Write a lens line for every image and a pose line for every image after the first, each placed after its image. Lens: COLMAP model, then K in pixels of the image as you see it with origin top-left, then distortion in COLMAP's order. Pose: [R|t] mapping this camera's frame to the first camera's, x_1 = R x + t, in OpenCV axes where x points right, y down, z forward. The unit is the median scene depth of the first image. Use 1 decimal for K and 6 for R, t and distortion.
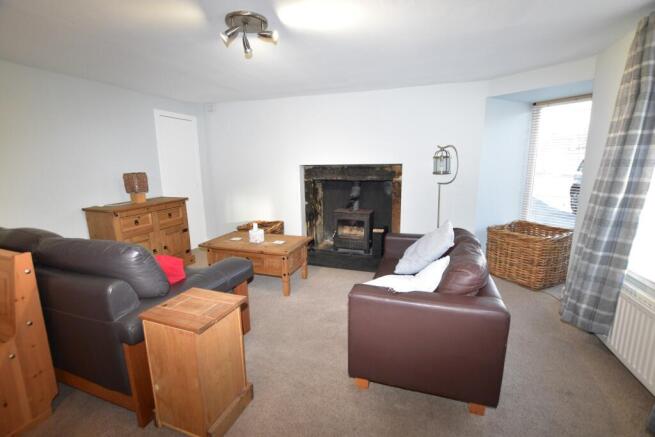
lens RADIAL K [[300.3, 0, 327.5], [0, 300.3, 218.5], [0, 0, 1]] dist [0.000424, -0.000008]
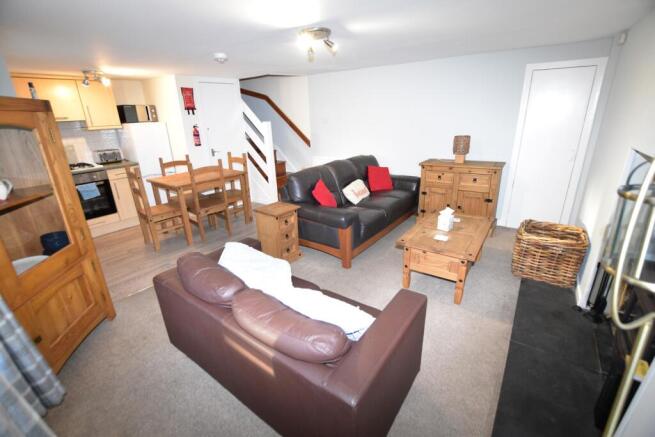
lens RADIAL K [[286.8, 0, 327.5], [0, 286.8, 218.5], [0, 0, 1]] dist [-0.000512, -0.000103]
pose [[-0.271942, 0.346835, -0.897637, 0.507323], [-0.151273, 0.905787, 0.395812, -0.193075], [0.950349, 0.243426, -0.193855, 0.700569]]
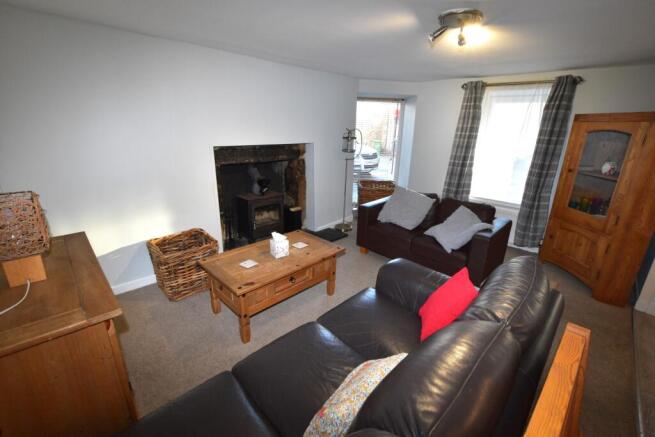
lens RADIAL K [[286.8, 0, 327.5], [0, 286.8, 218.5], [0, 0, 1]] dist [-0.000512, -0.000103]
pose [[0.420842, -0.255481, 0.870414, -0.668889], [0.142986, 0.966209, 0.214465, -0.126680], [-0.895794, 0.034201, 0.443152, 0.476507]]
